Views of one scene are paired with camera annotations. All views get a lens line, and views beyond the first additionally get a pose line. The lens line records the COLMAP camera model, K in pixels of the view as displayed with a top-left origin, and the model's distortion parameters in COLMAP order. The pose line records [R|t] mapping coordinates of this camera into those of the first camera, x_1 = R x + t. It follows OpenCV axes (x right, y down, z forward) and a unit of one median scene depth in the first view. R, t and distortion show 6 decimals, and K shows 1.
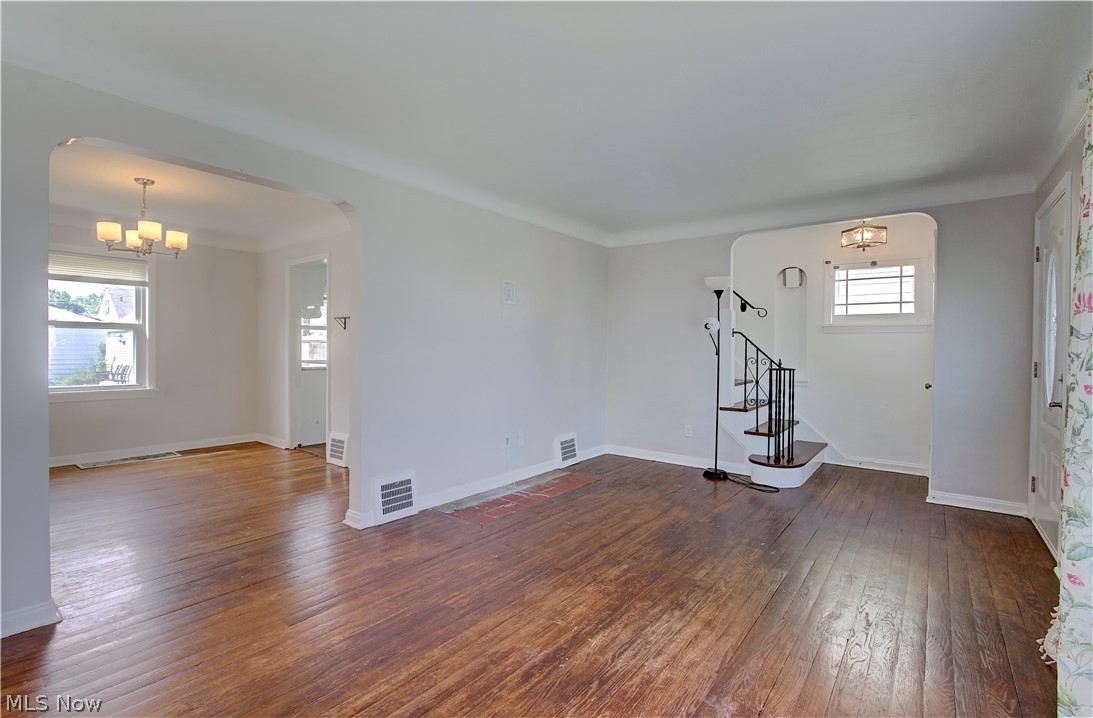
lens RADIAL K [[513.2, 0, 541.0], [0, 513.2, 356.6], [0, 0, 1]] dist [-0.007694, 0.000376]
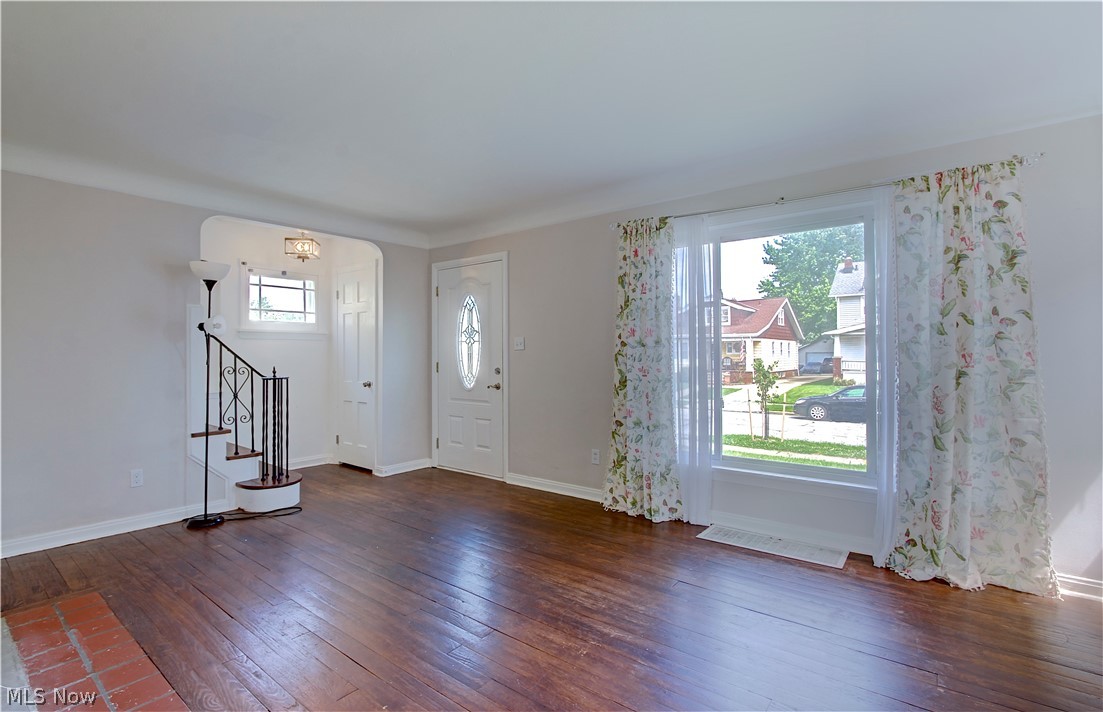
lens RADIAL K [[505.2, 0, 551.5], [0, 505.2, 356.0], [0, 0, 1]] dist [-0.001280, -0.000124]
pose [[0.013754, -0.009293, 0.999862, -0.402466], [0.021615, 0.999726, 0.008994, -0.011469], [-0.999672, 0.021488, 0.013951, 0.477253]]
